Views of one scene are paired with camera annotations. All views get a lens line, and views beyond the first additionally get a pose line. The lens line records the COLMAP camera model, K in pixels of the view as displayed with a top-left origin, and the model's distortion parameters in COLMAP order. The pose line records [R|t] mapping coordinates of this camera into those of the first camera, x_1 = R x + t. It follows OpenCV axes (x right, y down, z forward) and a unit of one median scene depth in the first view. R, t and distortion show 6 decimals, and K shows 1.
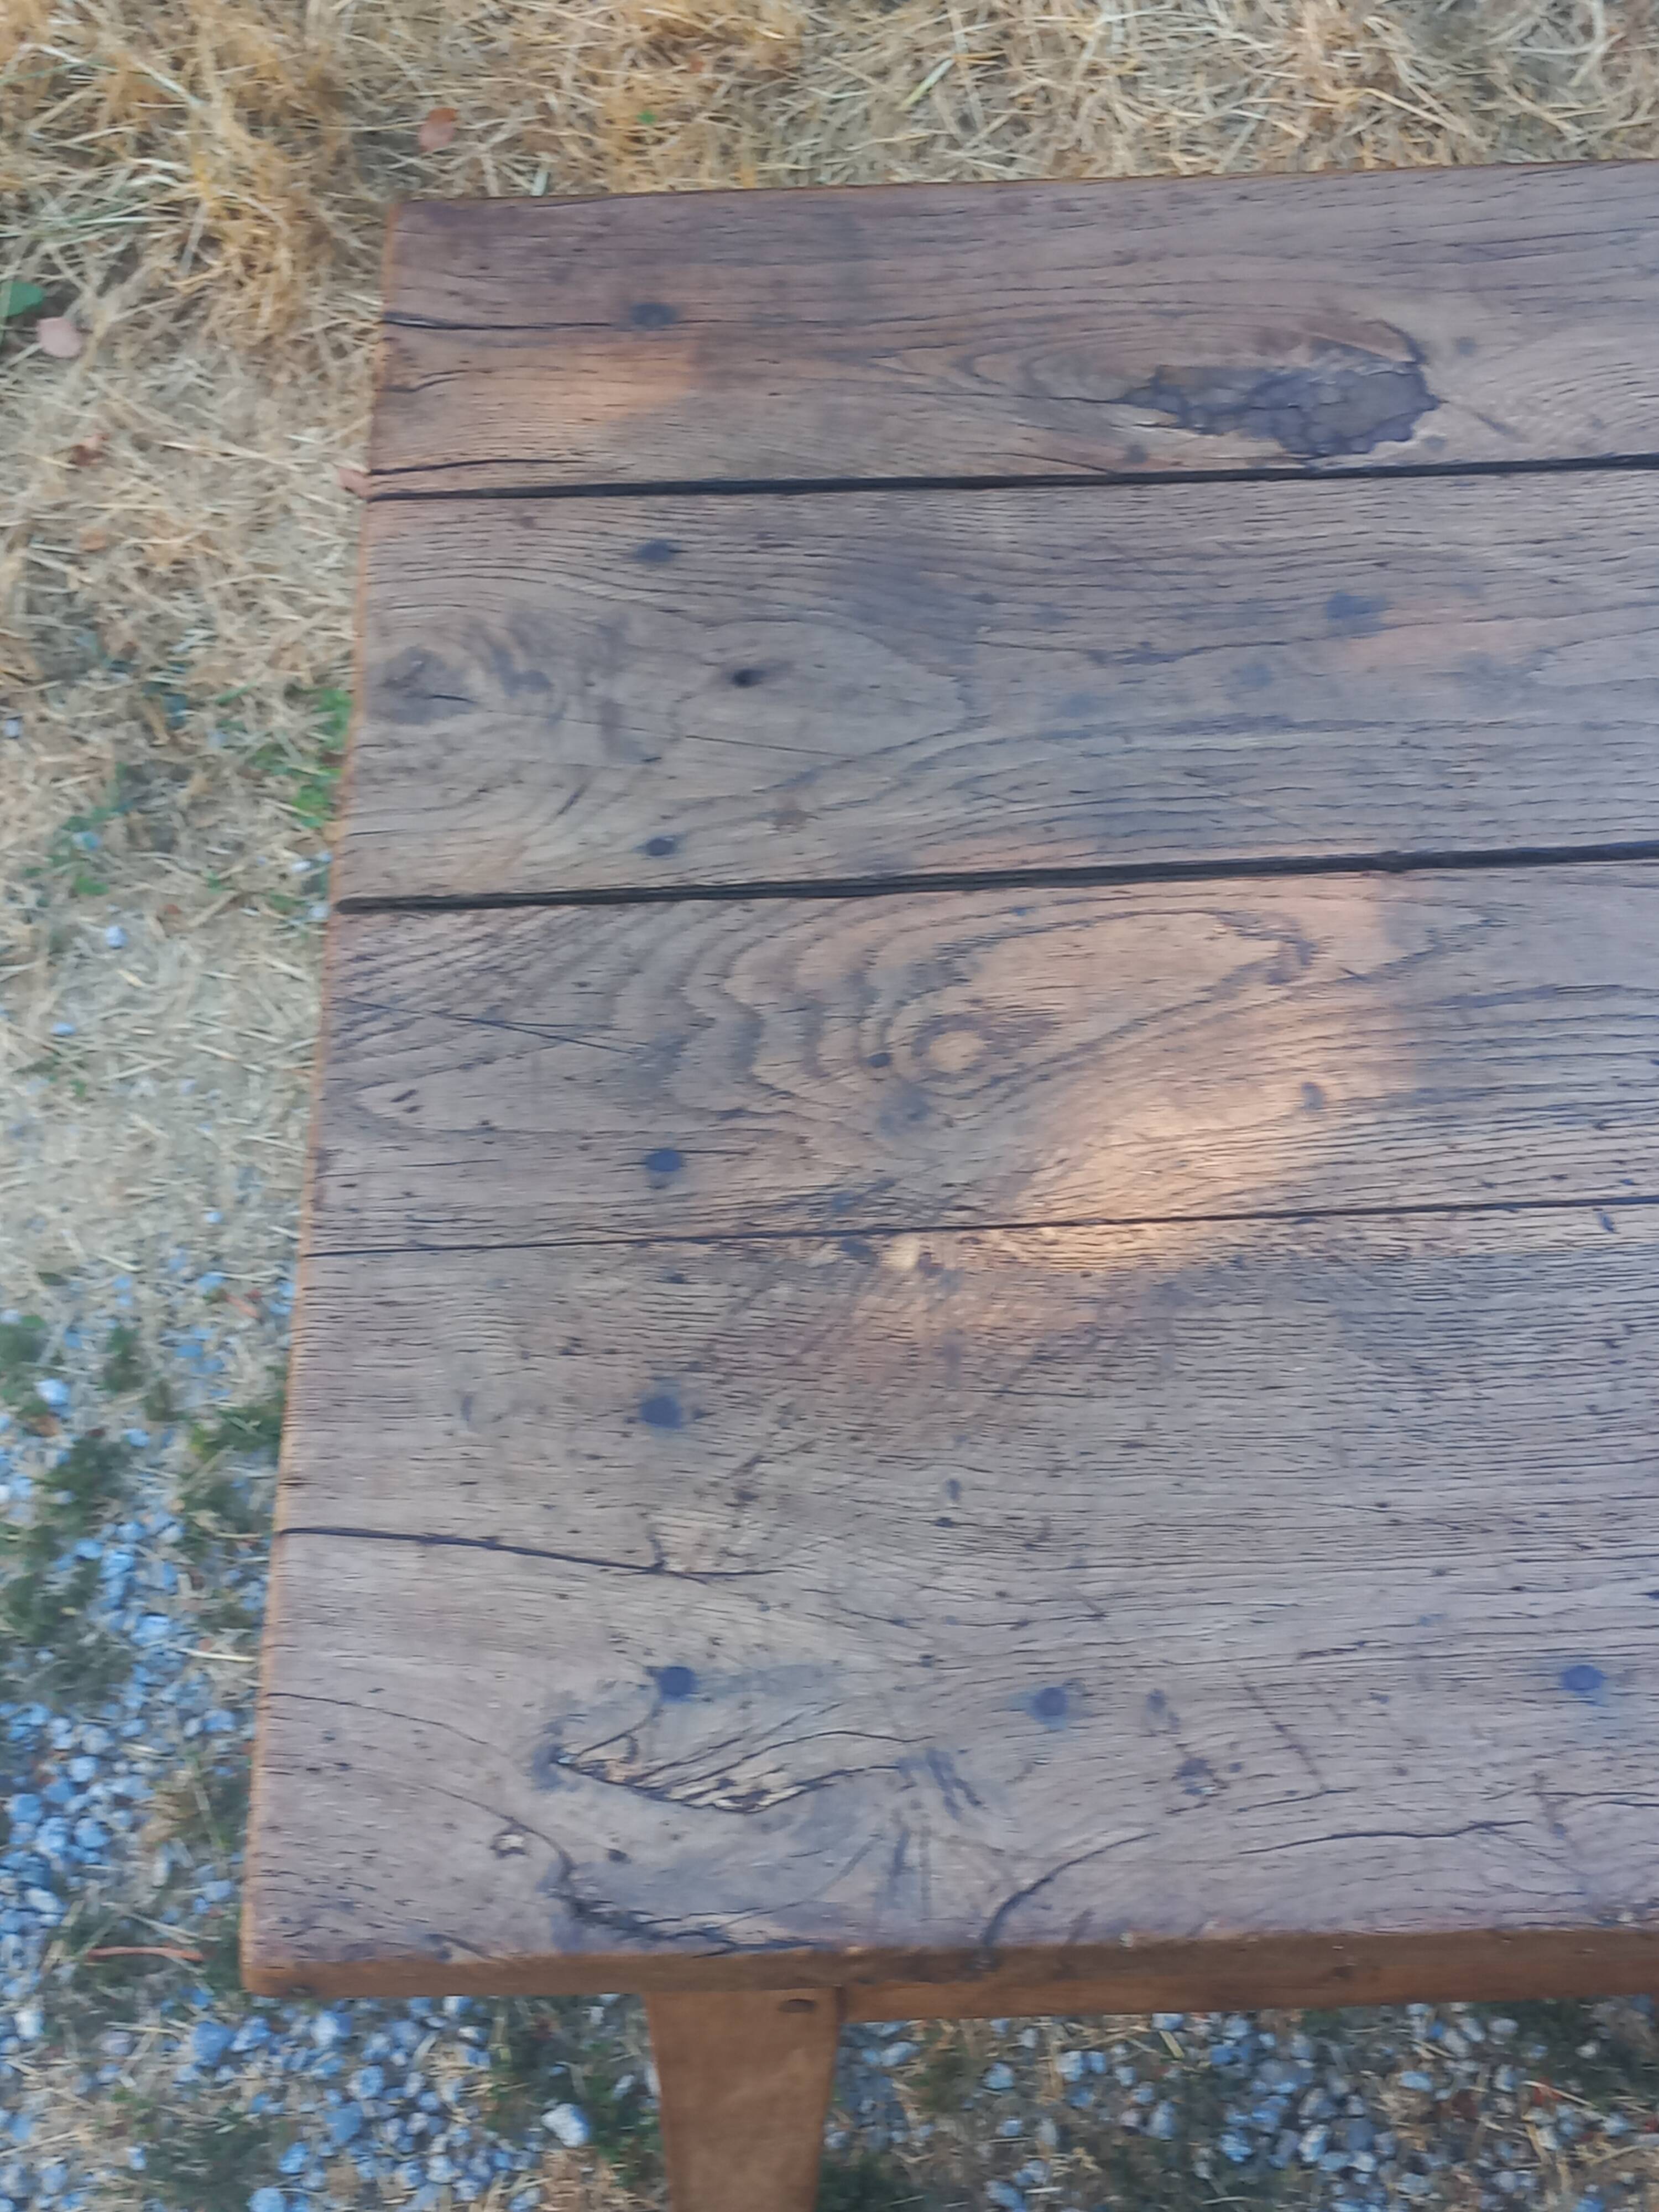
lens RADIAL K [[3175.6, 0, 847.0], [0, 3175.6, 1093.8], [0, 0, 1]] dist [0.073169, 0.000000]
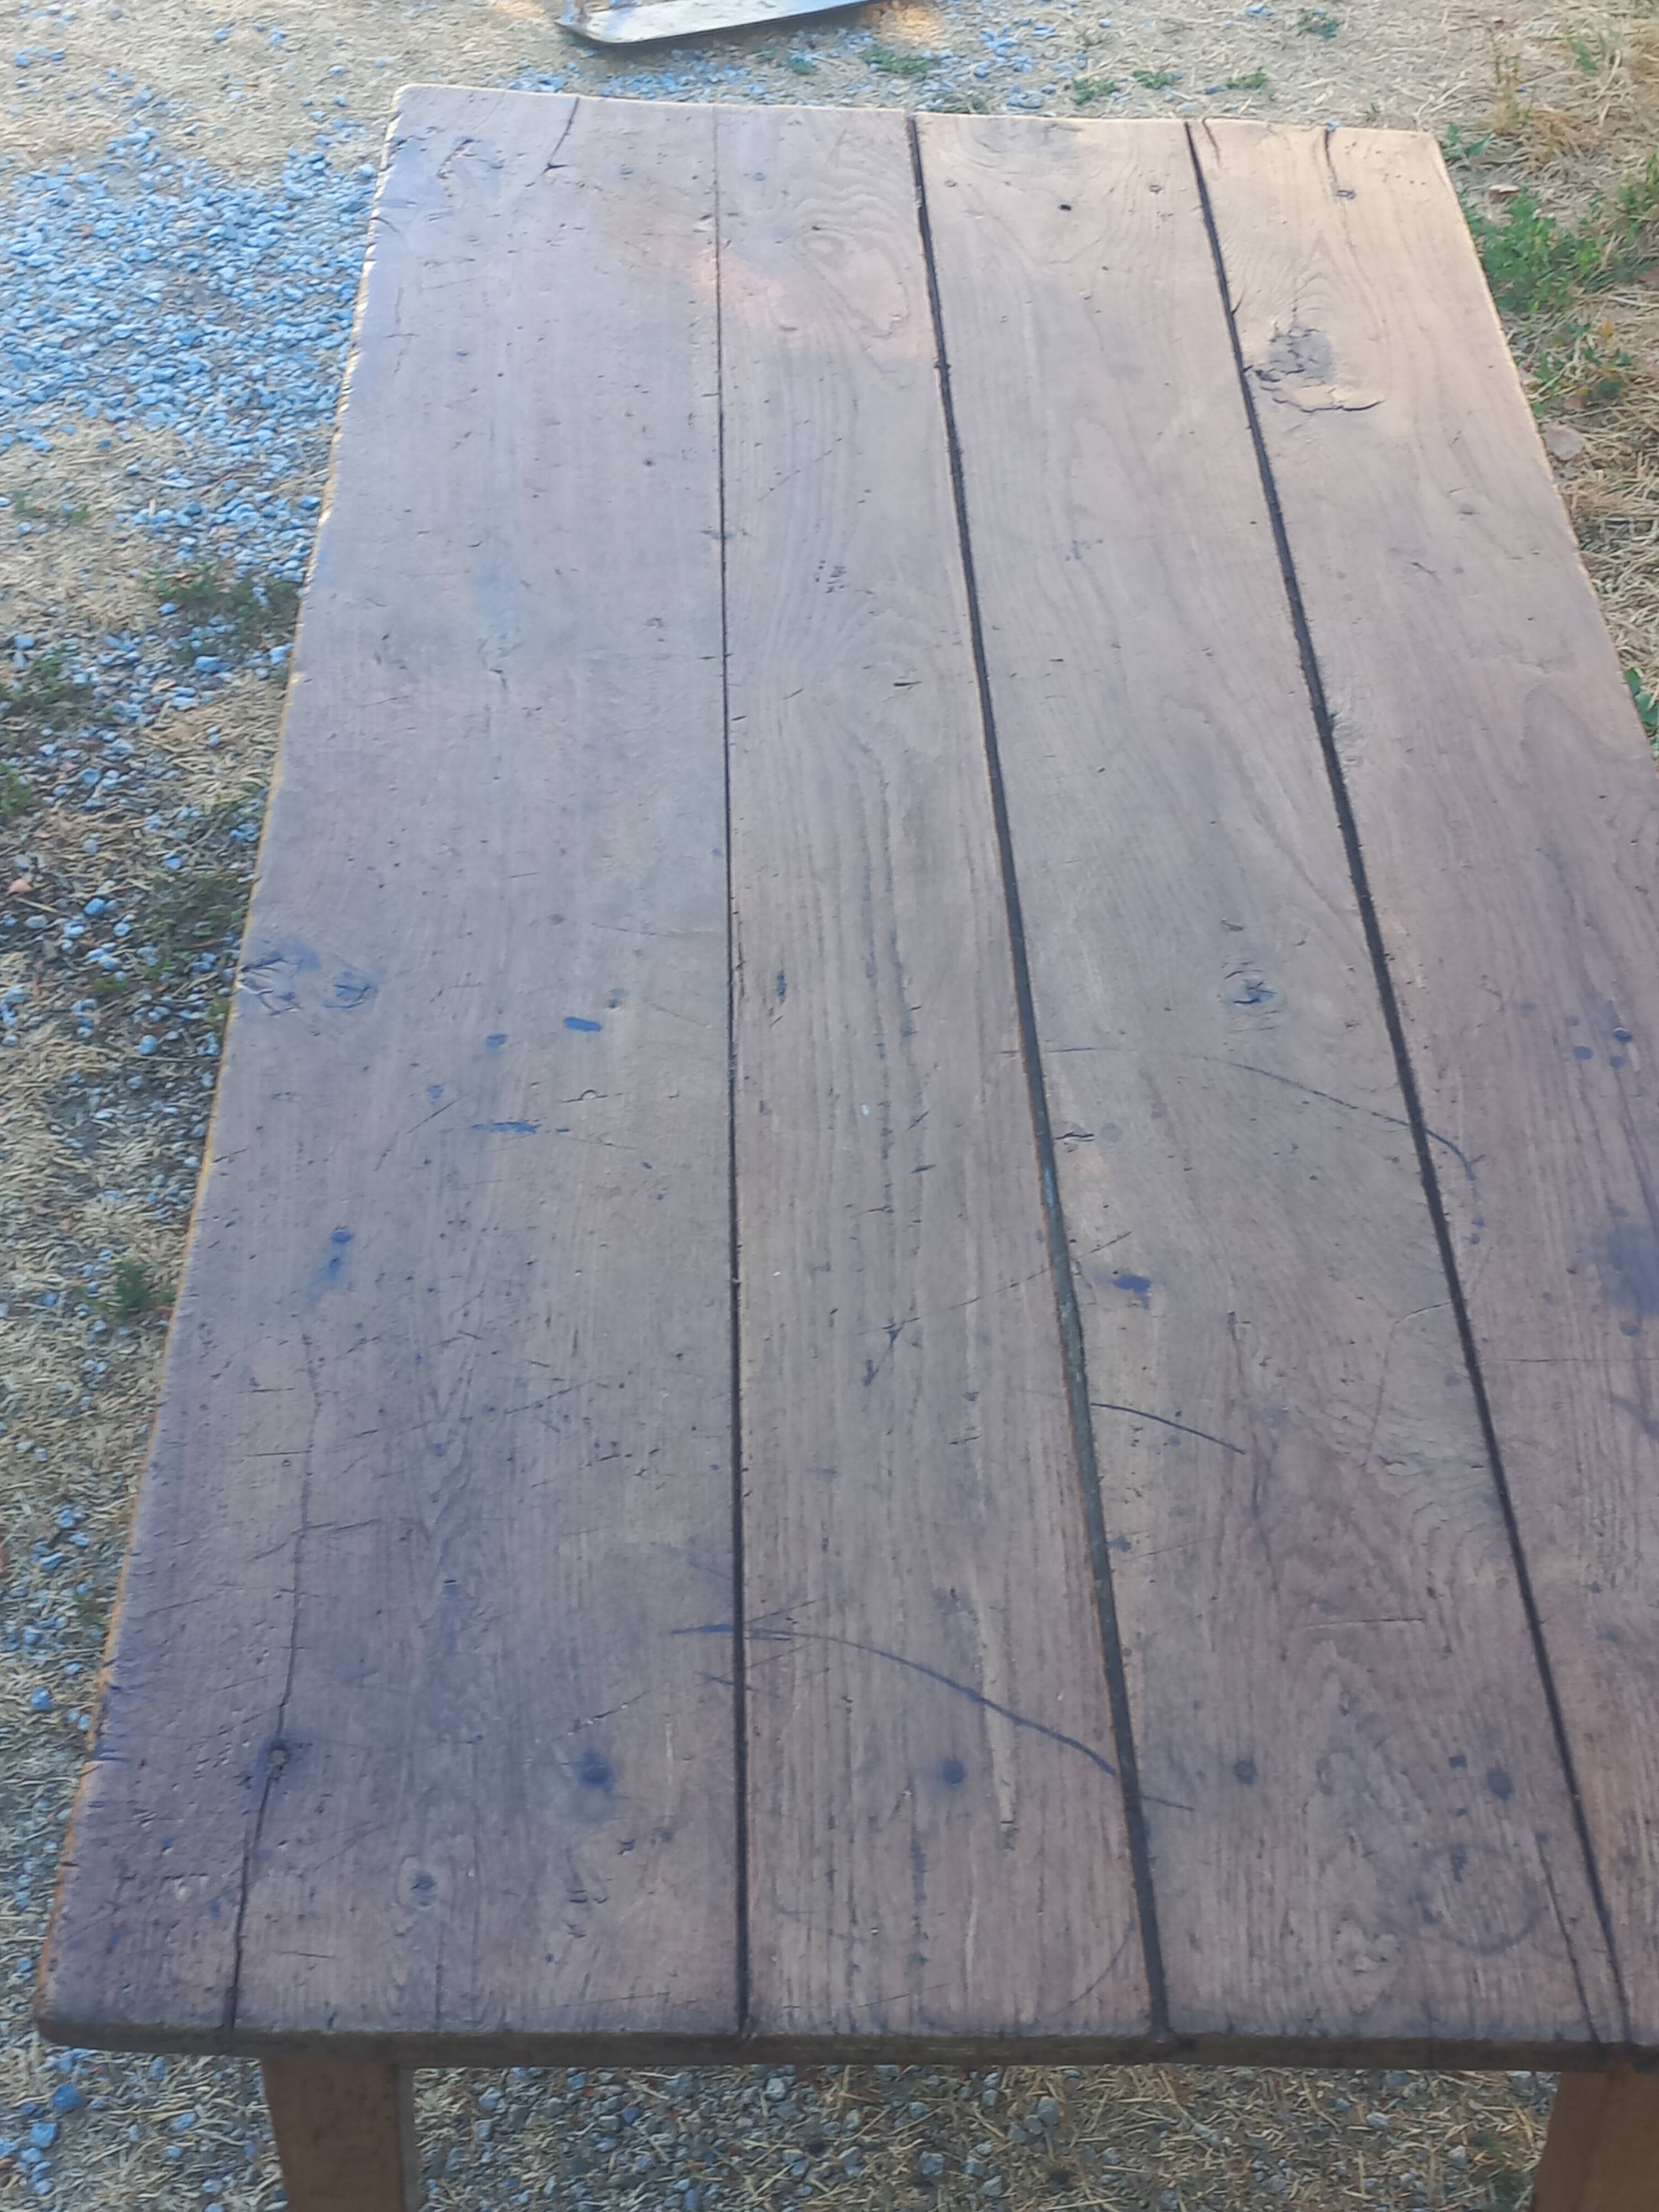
lens RADIAL K [[3175.6, 0, 851.4], [0, 3175.6, 1067.1], [0, 0, 1]] dist [0.073169, 0.000000]
pose [[-0.015801, 0.670050, -0.742147, 1.777387], [-0.820339, 0.415674, 0.392758, -0.572670], [0.571659, 0.615018, 0.543100, 0.189362]]
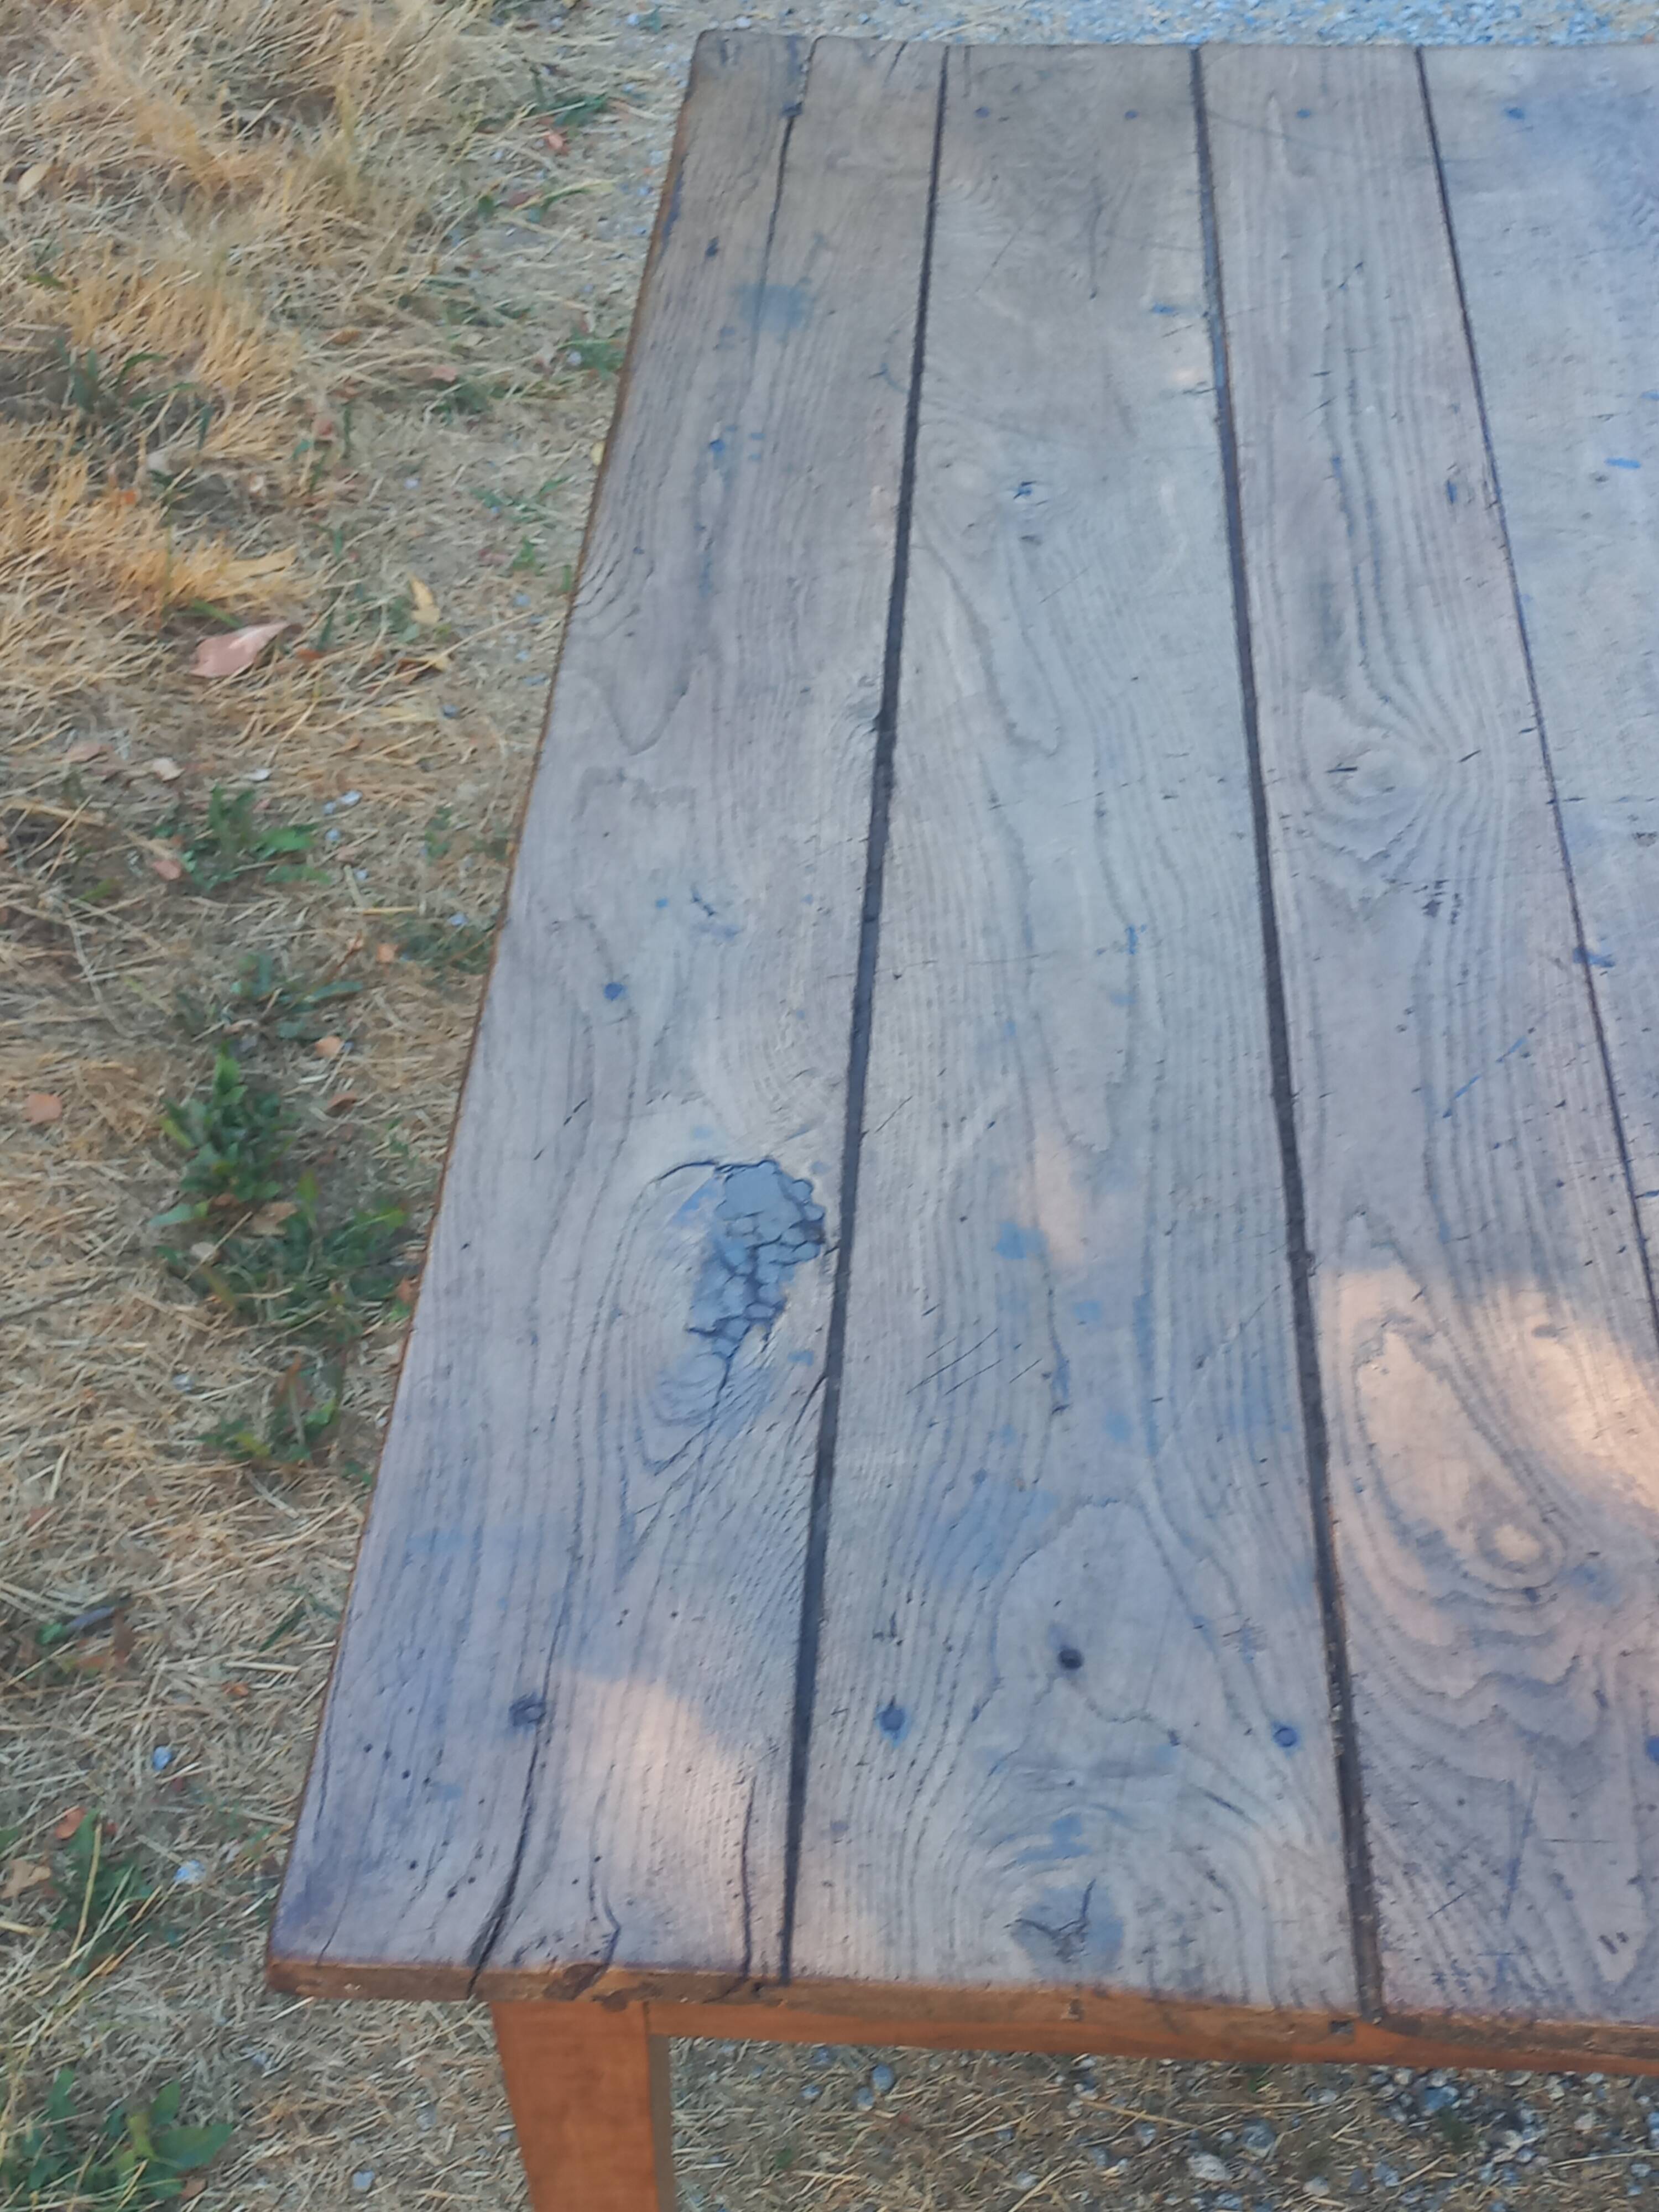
lens RADIAL K [[3175.6, 0, 842.8], [0, 3175.6, 1105.8], [0, 0, 1]] dist [0.073169, 0.000000]
pose [[0.103786, -0.671958, 0.733281, -0.688687], [0.807040, 0.487797, 0.332777, -0.631383], [-0.581304, 0.557250, 0.592923, 0.319777]]
